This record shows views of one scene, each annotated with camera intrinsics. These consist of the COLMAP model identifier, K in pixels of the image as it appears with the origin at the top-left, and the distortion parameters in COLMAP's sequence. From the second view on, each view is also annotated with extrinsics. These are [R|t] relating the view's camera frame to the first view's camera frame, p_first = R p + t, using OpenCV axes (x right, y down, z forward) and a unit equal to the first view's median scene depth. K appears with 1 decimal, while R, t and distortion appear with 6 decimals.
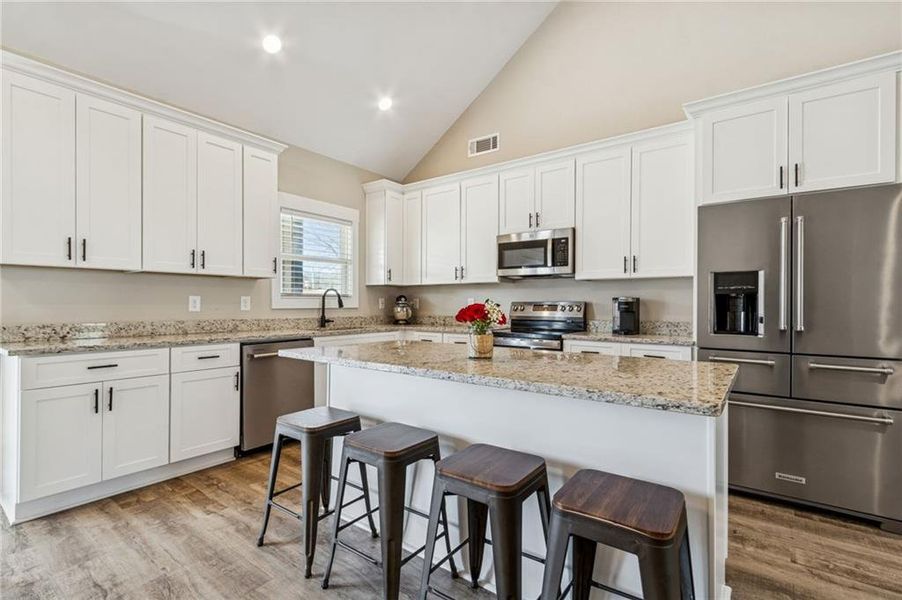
lens RADIAL K [[417.8, 0, 443.0], [0, 417.8, 304.1], [0, 0, 1]] dist [0.006710, -0.002499]
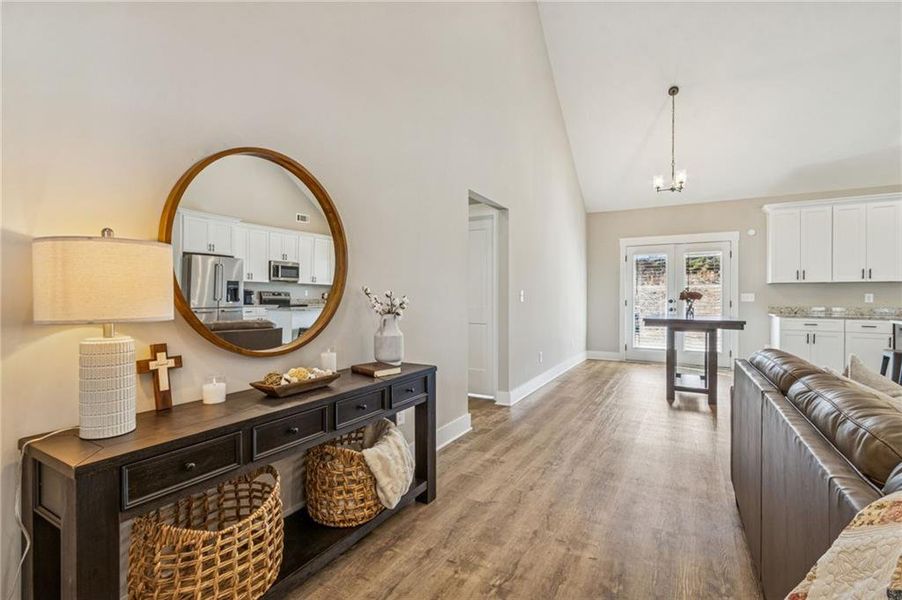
lens RADIAL K [[417.8, 0, 445.3], [0, 417.8, 296.0], [0, 0, 1]] dist [0.006710, -0.002499]
pose [[0.121099, -0.003754, -0.992633, 0.854853], [-0.001878, 0.999990, -0.004010, 0.000015], [0.992639, 0.002350, 0.121091, -0.885517]]
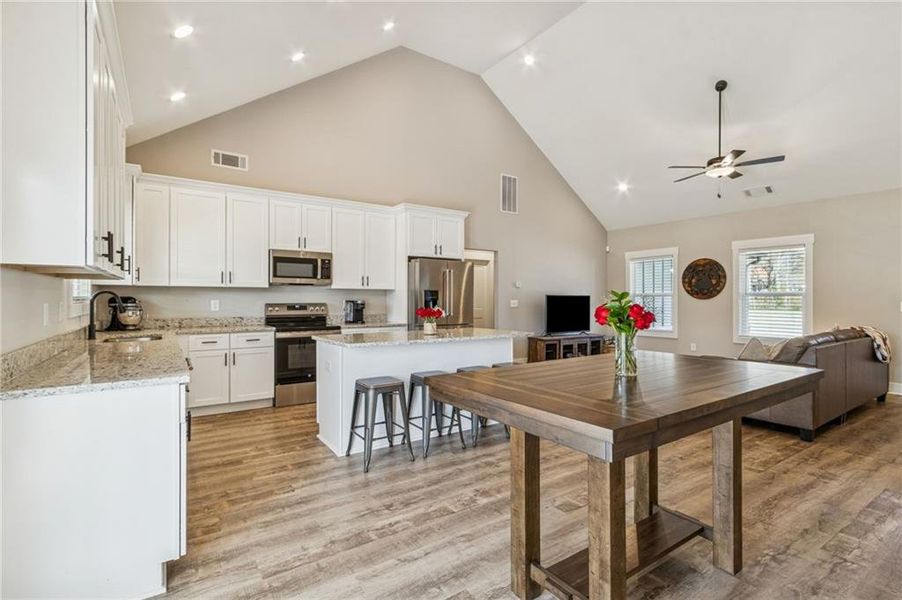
lens RADIAL K [[425.8, 0, 447.9], [0, 425.8, 296.8], [0, 0, 1]] dist [0.005043, -0.001710]
pose [[0.325634, 0.001128, 0.945495, -0.974801], [-0.001222, 0.999999, -0.000772, -0.028303], [-0.945495, -0.000903, 0.325635, 0.124410]]
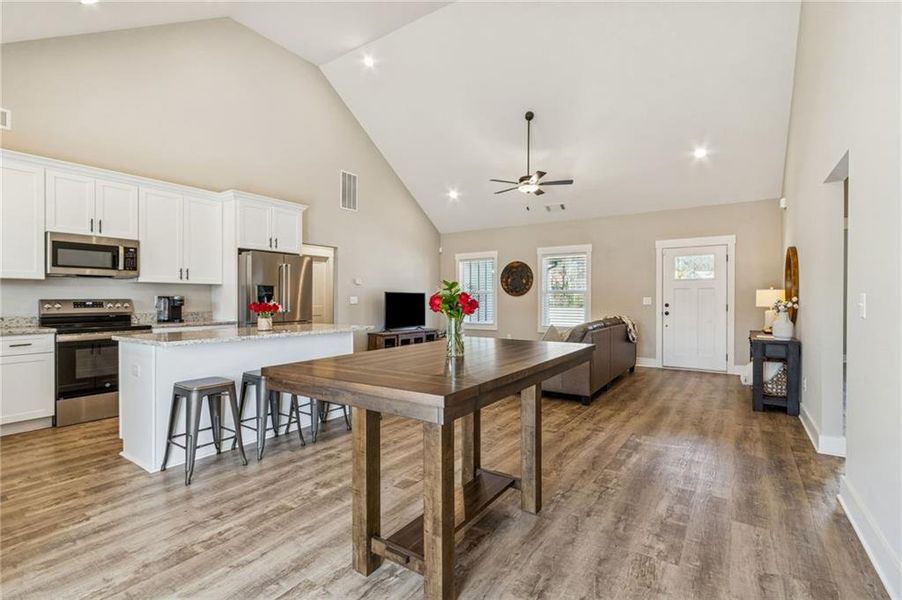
lens RADIAL K [[417.8, 0, 444.7], [0, 417.8, 299.8], [0, 0, 1]] dist [0.006710, -0.002499]
pose [[-0.036963, -0.008037, 0.999284, -0.987687], [-0.002248, 0.999966, 0.007959, -0.016563], [-0.999314, -0.001953, -0.036980, 0.124354]]
